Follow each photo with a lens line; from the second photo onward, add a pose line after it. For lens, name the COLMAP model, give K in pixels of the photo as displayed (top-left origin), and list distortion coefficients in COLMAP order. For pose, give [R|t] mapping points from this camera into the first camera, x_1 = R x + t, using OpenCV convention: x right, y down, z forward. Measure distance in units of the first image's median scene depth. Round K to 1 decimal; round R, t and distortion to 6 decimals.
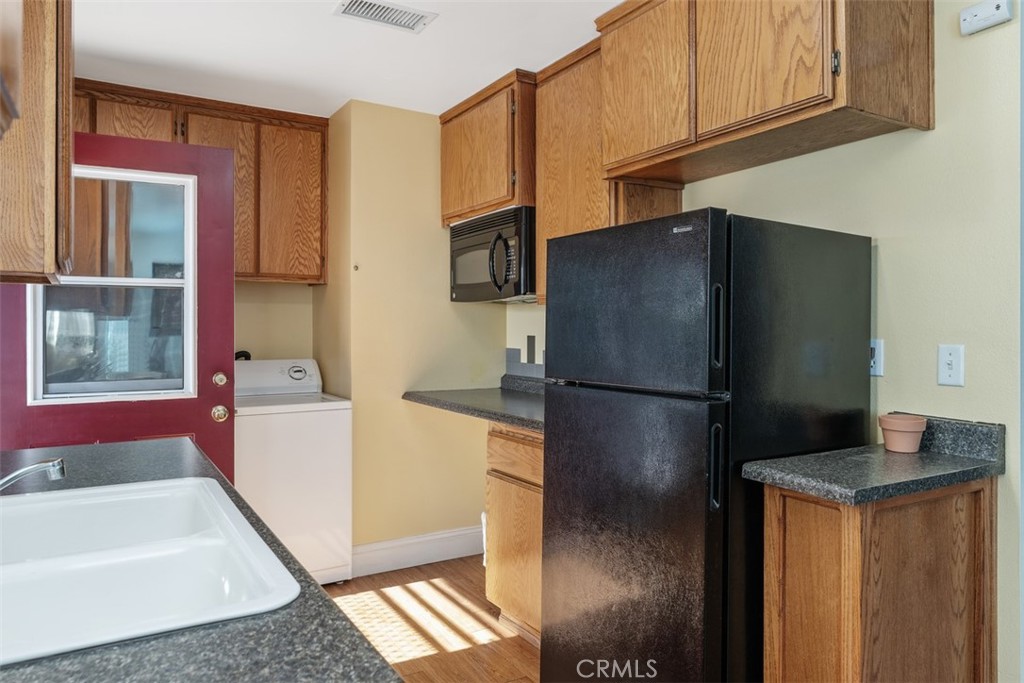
lens RADIAL K [[696.7, 0, 511.4], [0, 696.7, 335.5], [0, 0, 1]] dist [0.002010, -0.000060]
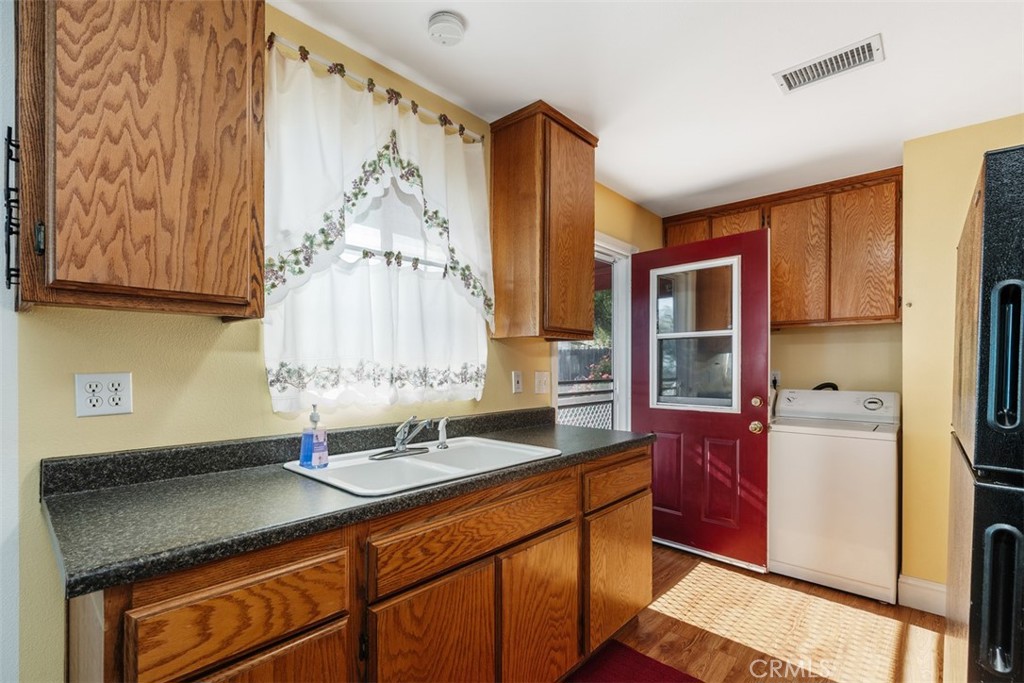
lens RADIAL K [[467.7, 0, 501.7], [0, 467.7, 372.4], [0, 0, 1]] dist [-0.000946, -0.000336]
pose [[0.292716, 0.012982, -0.956111, 0.251655], [-0.009695, 0.999897, 0.010609, 0.000900], [0.956150, 0.006164, 0.292811, 0.219753]]
